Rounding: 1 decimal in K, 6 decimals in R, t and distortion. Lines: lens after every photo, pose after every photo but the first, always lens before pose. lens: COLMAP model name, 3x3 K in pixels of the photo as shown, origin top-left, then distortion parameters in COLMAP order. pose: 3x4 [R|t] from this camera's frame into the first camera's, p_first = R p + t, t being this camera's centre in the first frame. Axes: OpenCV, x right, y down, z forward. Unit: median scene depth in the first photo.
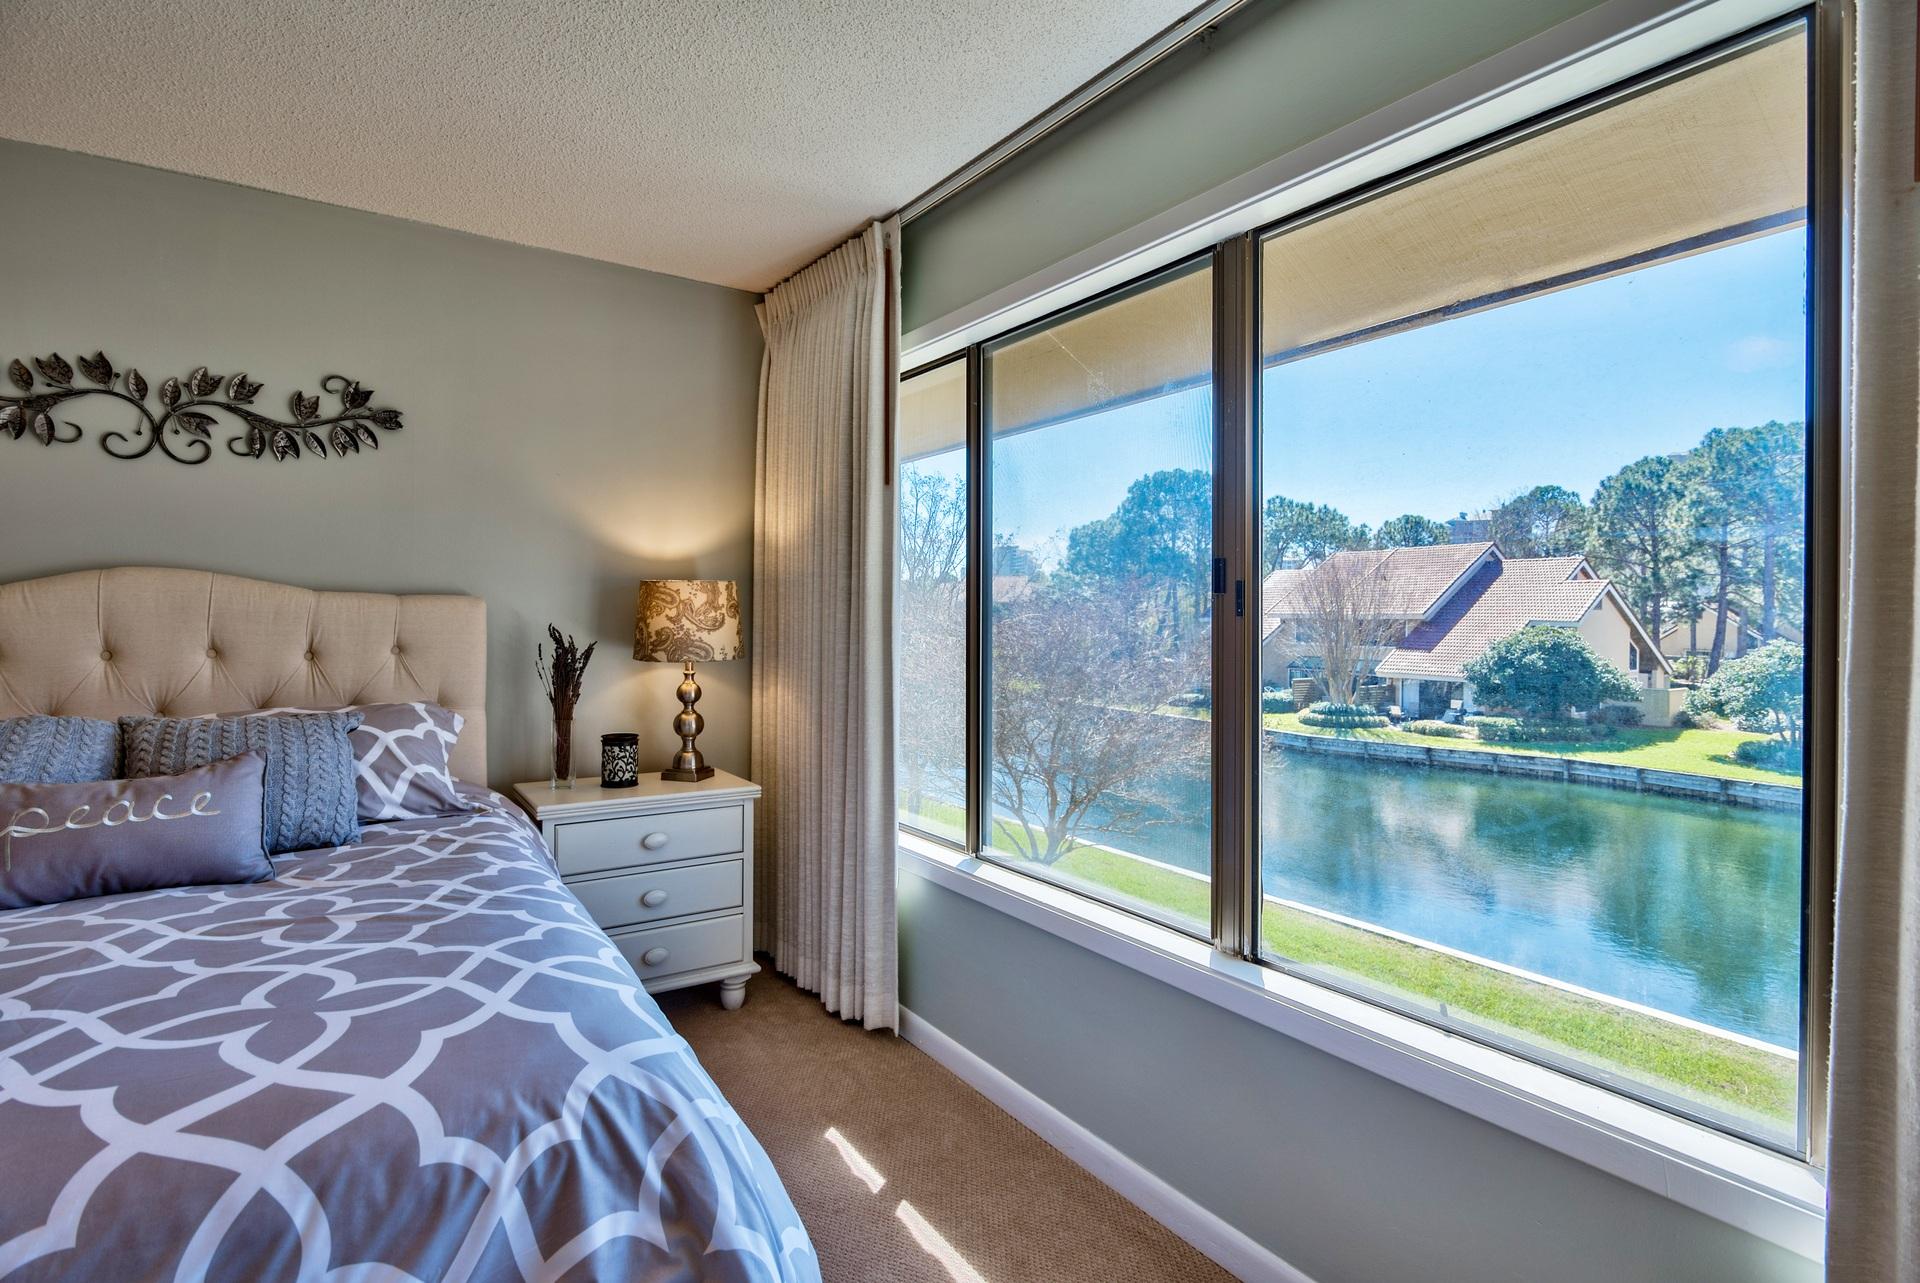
lens RADIAL K [[933.6, 0, 947.7], [0, 933.6, 628.0], [0, 0, 1]] dist [-0.002505, -0.001339]
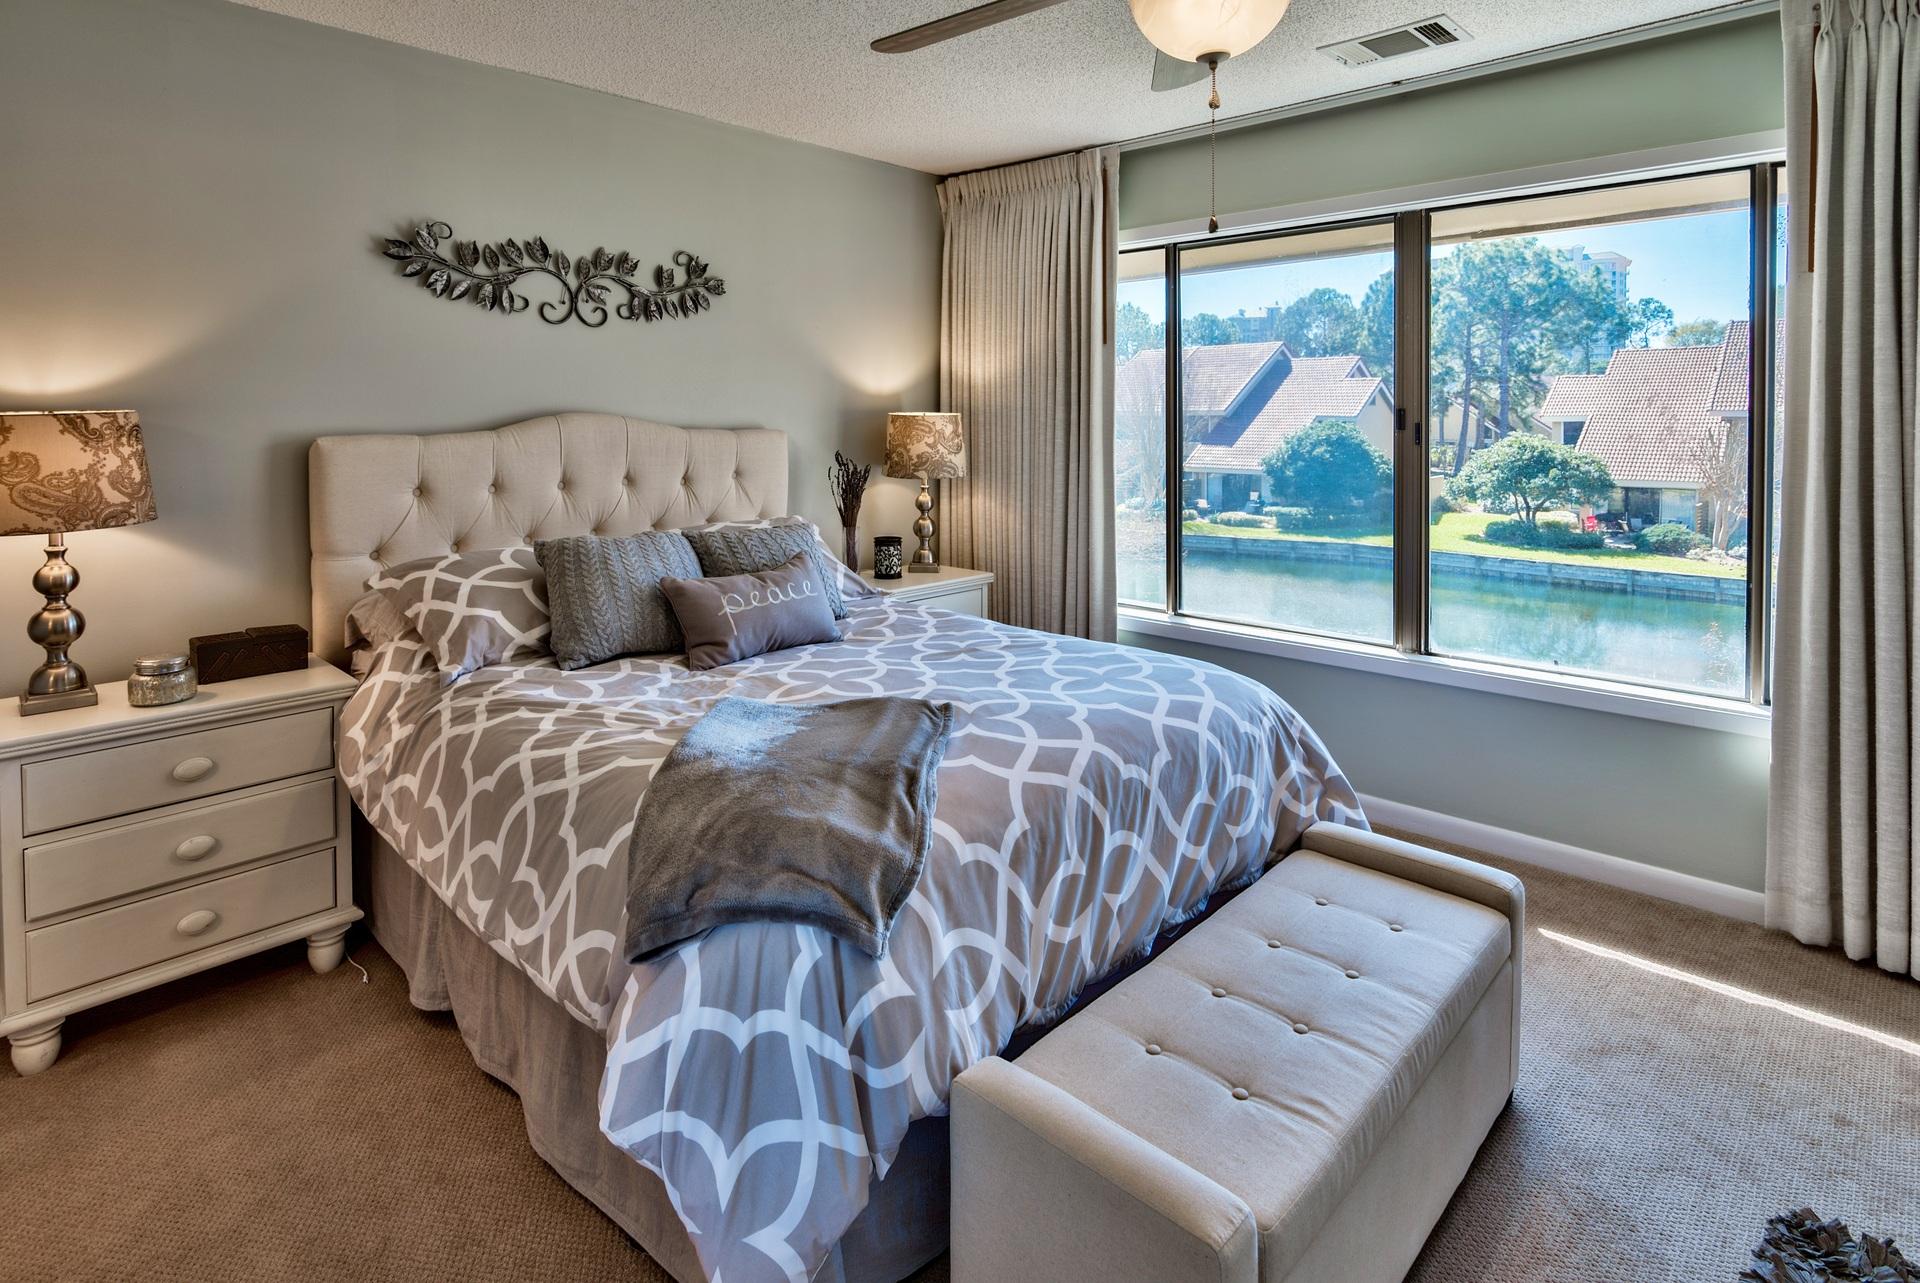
lens RADIAL K [[996.5, 0, 966.7], [0, 996.5, 442.8], [0, 0, 1]] dist [-0.003825, -0.000366]
pose [[0.972561, -0.015439, 0.232135, -0.476654], [0.011660, 0.999776, 0.017640, -0.030855], [-0.232355, -0.014450, 0.972524, -0.284253]]
